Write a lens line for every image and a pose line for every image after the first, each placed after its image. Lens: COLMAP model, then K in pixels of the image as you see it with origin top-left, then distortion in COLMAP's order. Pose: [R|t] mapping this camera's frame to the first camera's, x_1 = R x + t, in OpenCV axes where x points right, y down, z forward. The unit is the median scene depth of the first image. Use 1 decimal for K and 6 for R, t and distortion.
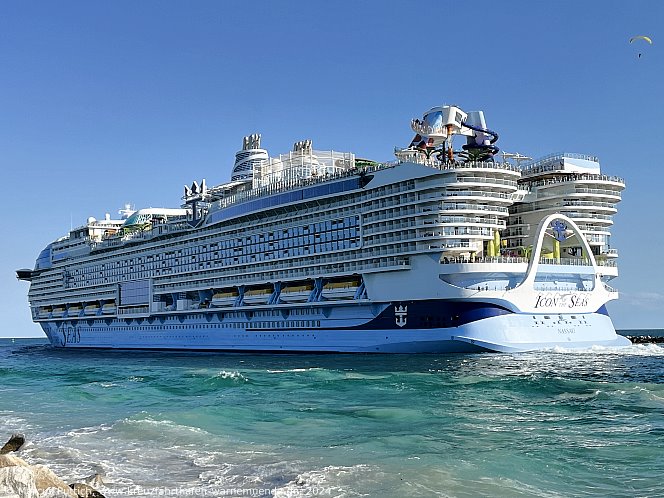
lens RADIAL K [[914.5, 0, 331.6], [0, 914.5, 250.4], [0, 0, 1]] dist [-0.024005, 0.000000]
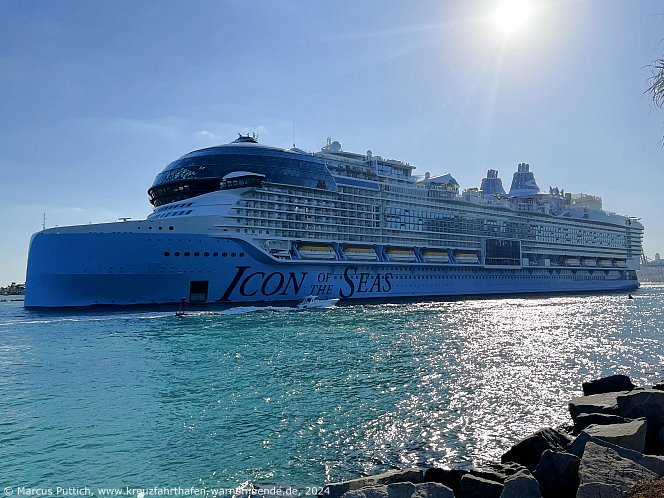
lens RADIAL K [[544.9, 0, 327.2], [0, 544.9, 249.6], [0, 0, 1]] dist [0.046388, 0.001451]
pose [[-0.110428, 0.081434, 0.990542, -1.040600], [-0.072182, 0.993349, -0.089712, 0.148150], [-0.991260, -0.081406, -0.103815, 1.476509]]
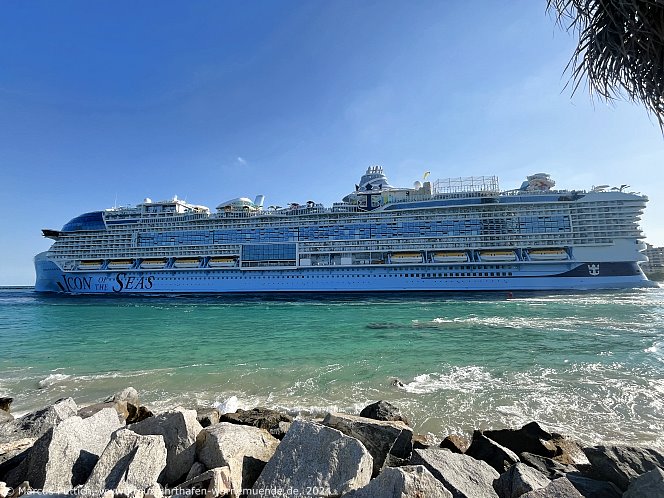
lens RADIAL K [[271.0, 0, 333.6], [0, 271.0, 244.6], [0, 0, 1]] dist [-0.003068, -0.001110]
pose [[0.681953, 0.105104, 0.723804, -0.509410], [-0.062719, 0.994379, -0.085302, 0.072521], [-0.728702, 0.012776, 0.684712, 0.719713]]
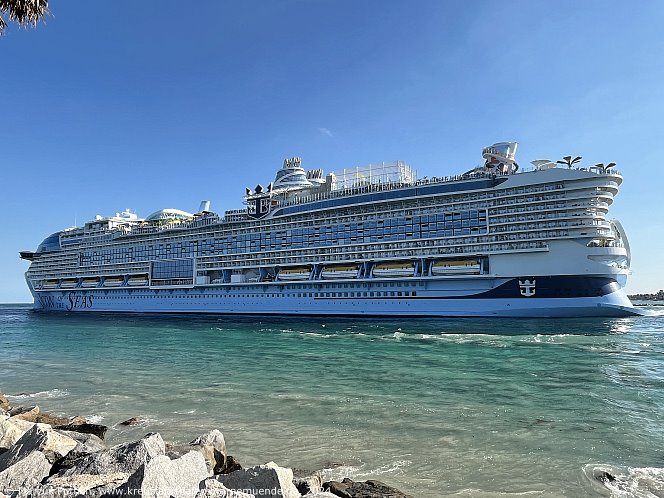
lens RADIAL K [[404.8, 0, 327.2], [0, 404.8, 251.2], [0, 0, 1]] dist [-0.014244, -0.002800]
pose [[0.896023, 0.064085, 0.439358, -0.306489], [-0.046878, 0.997653, -0.049916, 0.043950], [-0.441526, 0.024129, 0.896924, 0.437175]]
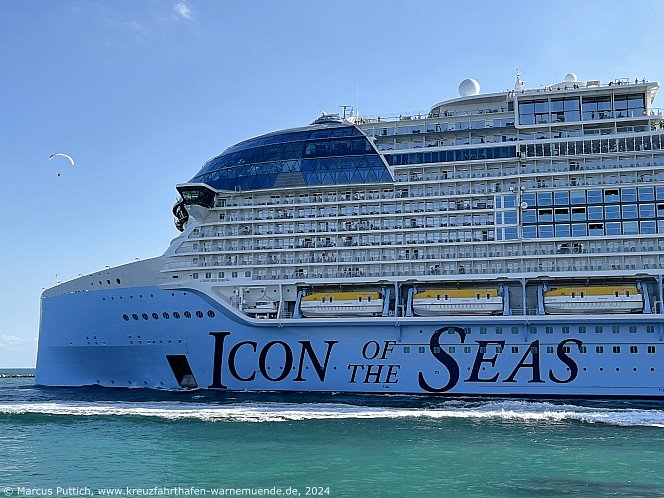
lens RADIAL K [[773.6, 0, 330.9], [0, 773.6, 251.3], [0, 0, 1]] dist [0.071982, 0.000000]
pose [[0.753625, 0.108622, 0.648267, -0.749683], [-0.069280, 0.993884, -0.085992, 0.107834], [-0.653643, 0.019894, 0.756541, 1.086177]]
